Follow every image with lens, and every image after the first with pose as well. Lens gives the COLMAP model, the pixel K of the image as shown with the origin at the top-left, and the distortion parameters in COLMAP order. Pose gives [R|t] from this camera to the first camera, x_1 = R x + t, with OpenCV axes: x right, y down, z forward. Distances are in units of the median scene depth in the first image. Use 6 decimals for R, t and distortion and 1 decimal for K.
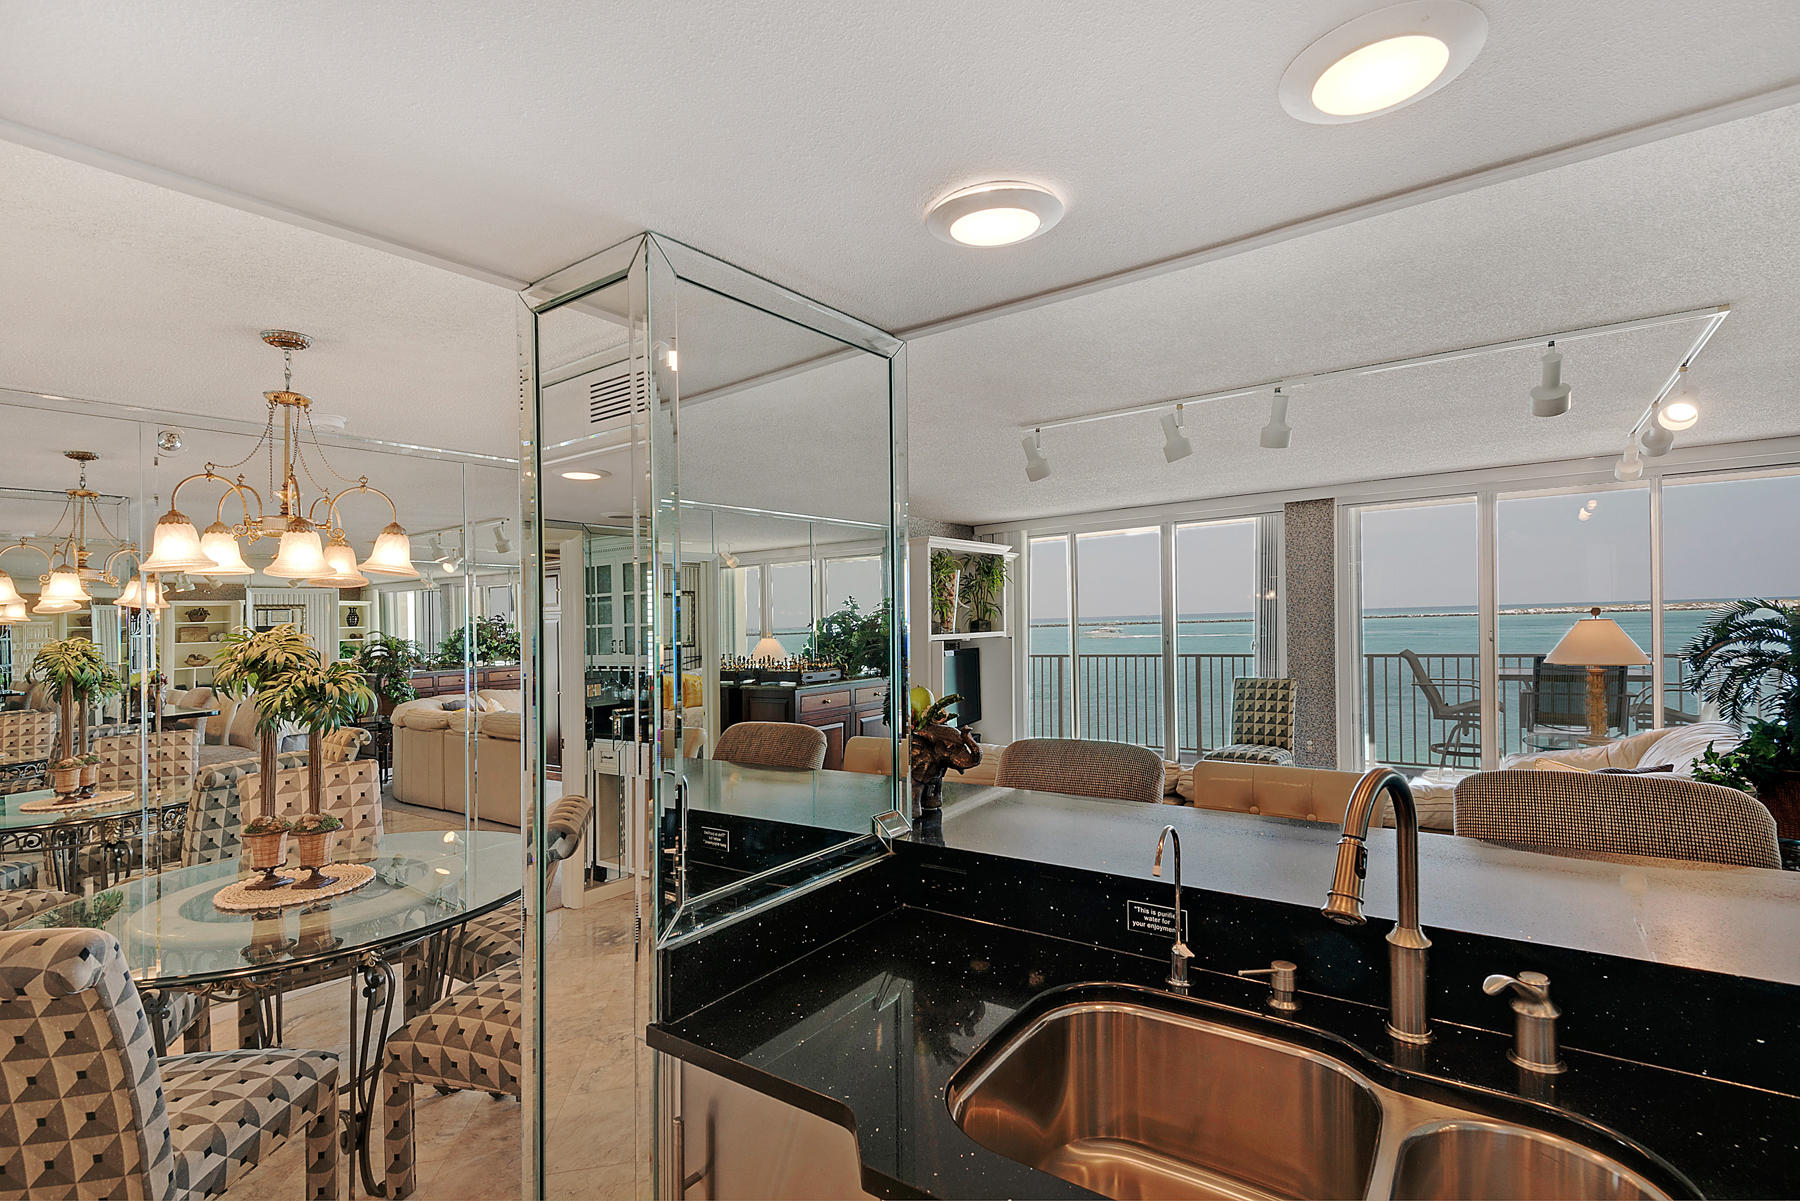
lens RADIAL K [[808.9, 0, 896.2], [0, 808.9, 615.4], [0, 0, 1]] dist [0.001372, -0.000042]
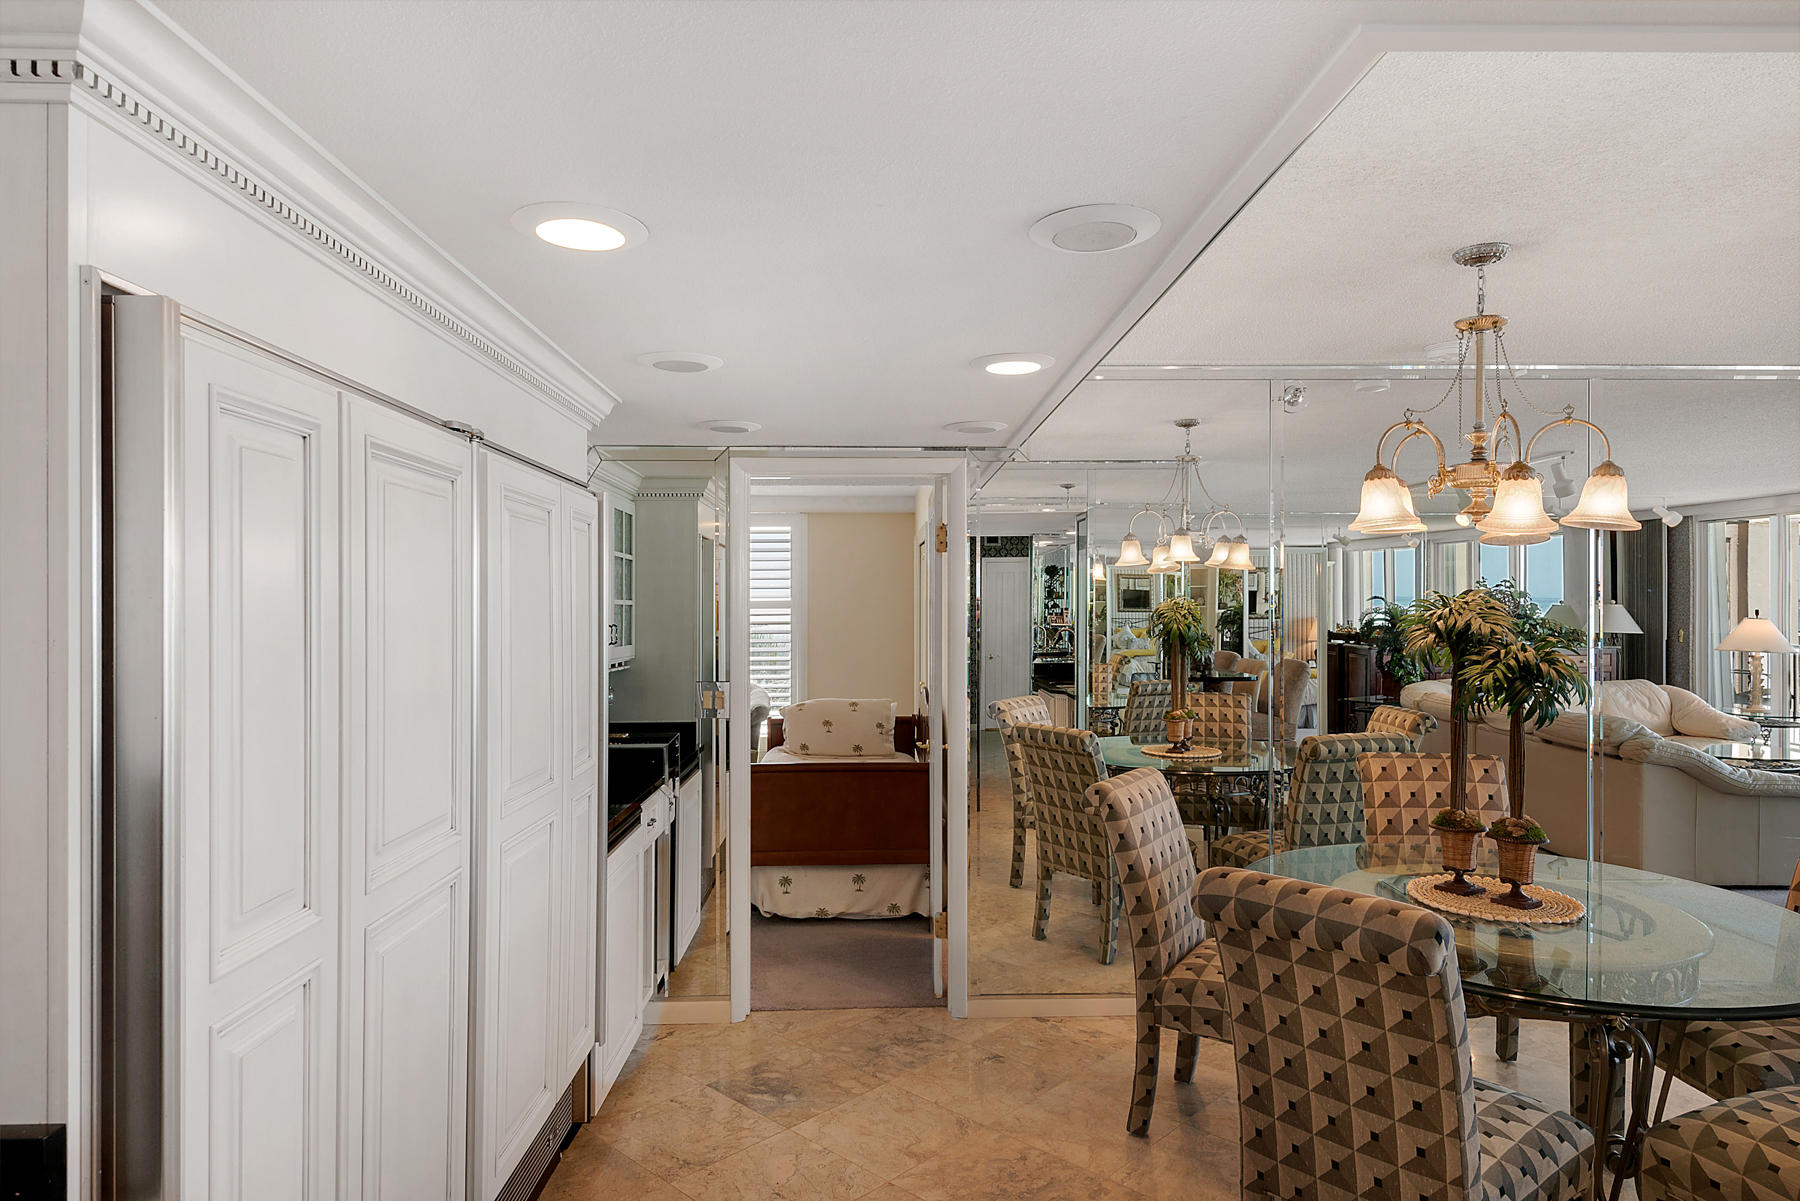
lens RADIAL K [[996.7, 0, 900.6], [0, 996.7, 594.5], [0, 0, 1]] dist [-0.000307, -0.000919]
pose [[0.621536, 0.026715, -0.782930, -0.317317], [-0.015636, 0.999642, 0.021697, 0.003033], [0.783230, -0.001244, 0.621731, -0.132409]]
